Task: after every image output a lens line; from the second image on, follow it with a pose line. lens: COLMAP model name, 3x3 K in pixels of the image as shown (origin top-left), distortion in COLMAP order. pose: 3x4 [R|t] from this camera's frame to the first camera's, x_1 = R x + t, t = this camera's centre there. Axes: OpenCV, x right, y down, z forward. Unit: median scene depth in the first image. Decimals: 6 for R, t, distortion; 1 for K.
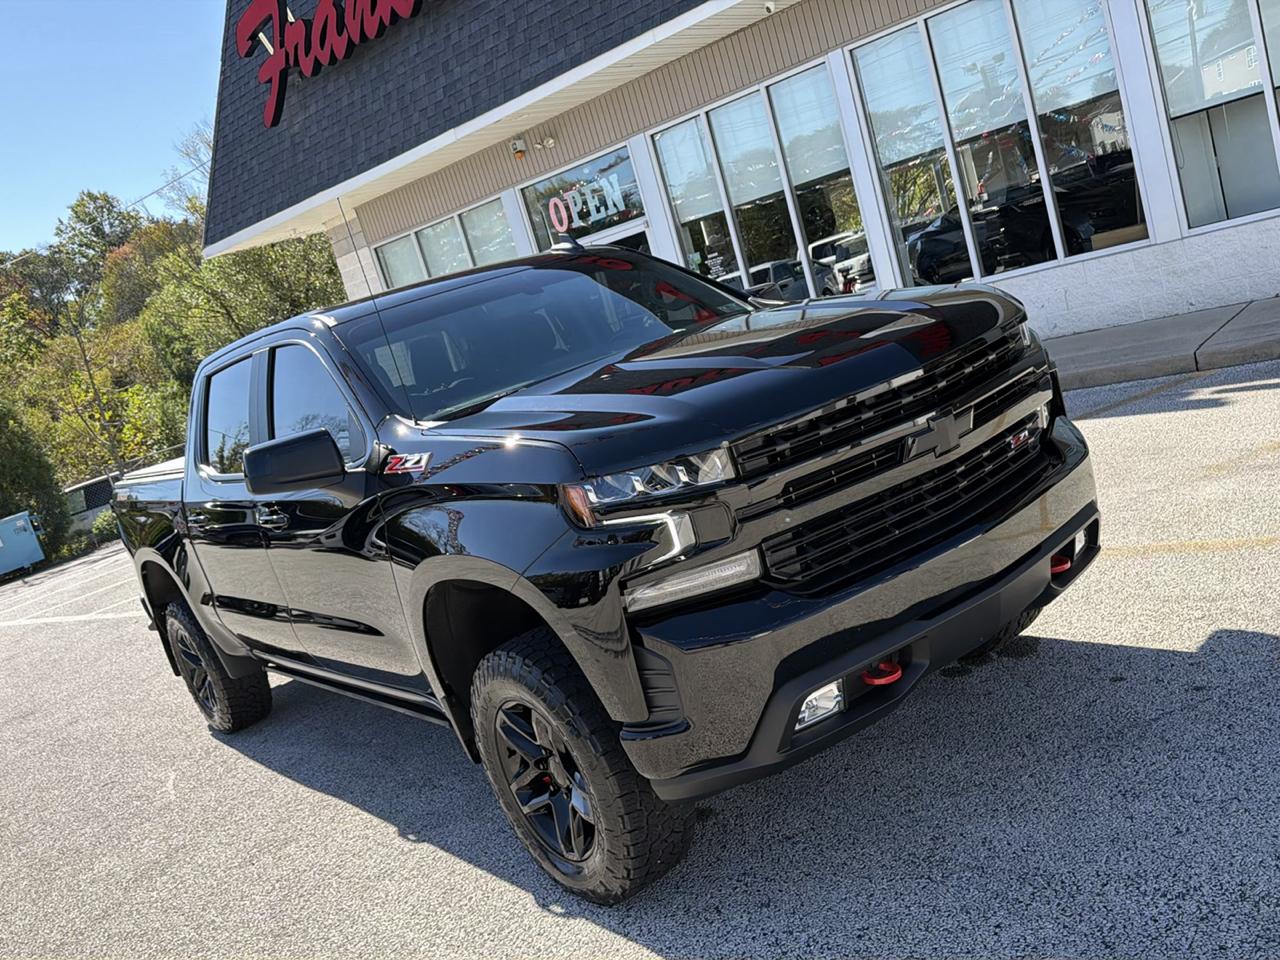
lens RADIAL K [[1139.0, 0, 643.2], [0, 1139.0, 482.4], [0, 0, 1]] dist [0.173931, -0.361103]
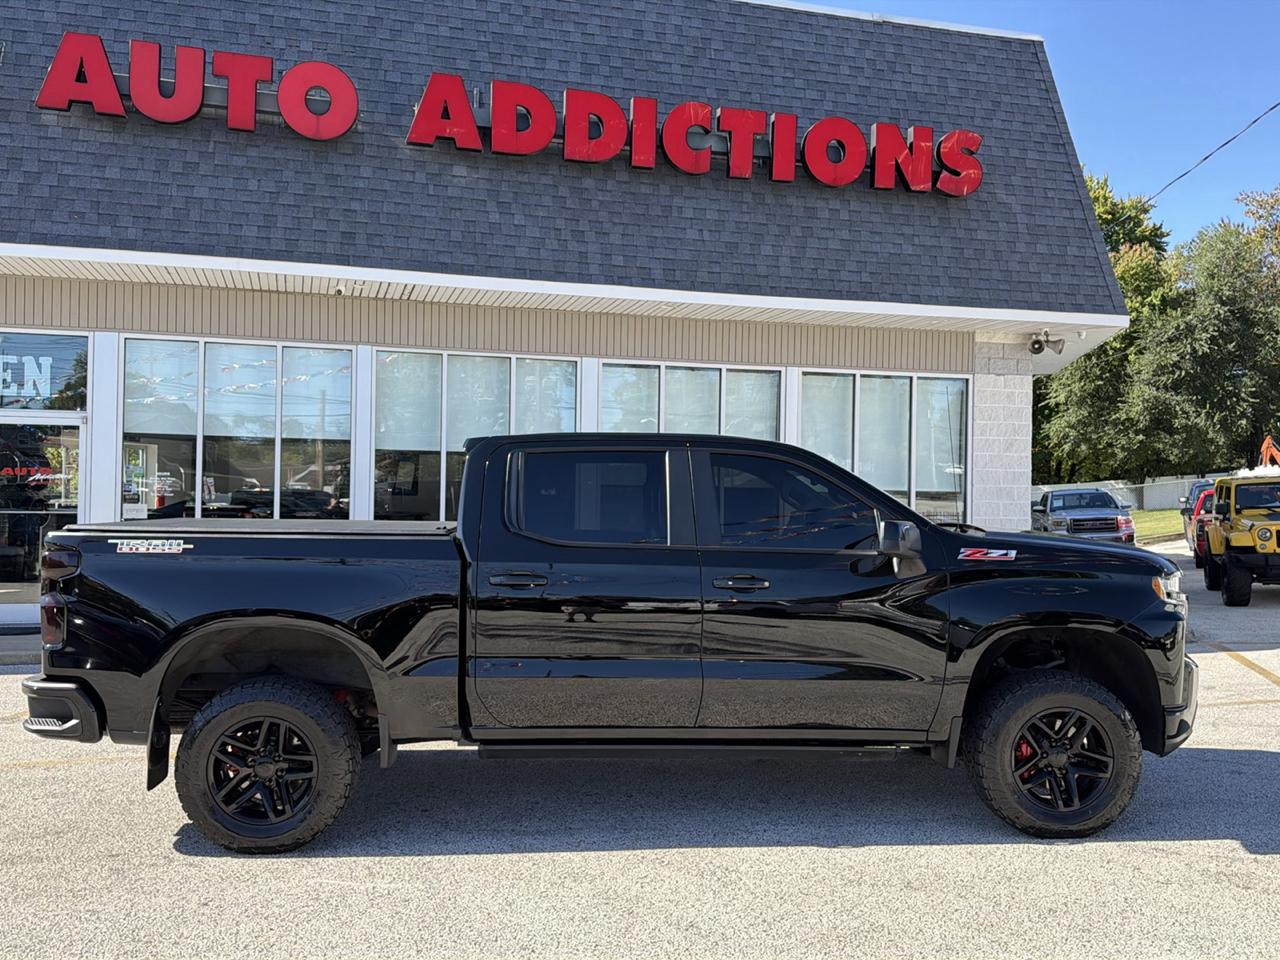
lens RADIAL K [[1139.0, 0, 643.2], [0, 1139.0, 482.4], [0, 0, 1]] dist [0.173931, -0.361103]
pose [[0.530150, 0.296840, 0.794246, -0.485329], [-0.026567, 0.942072, -0.334356, 0.121739], [-0.847488, 0.156158, 0.507326, 0.157274]]
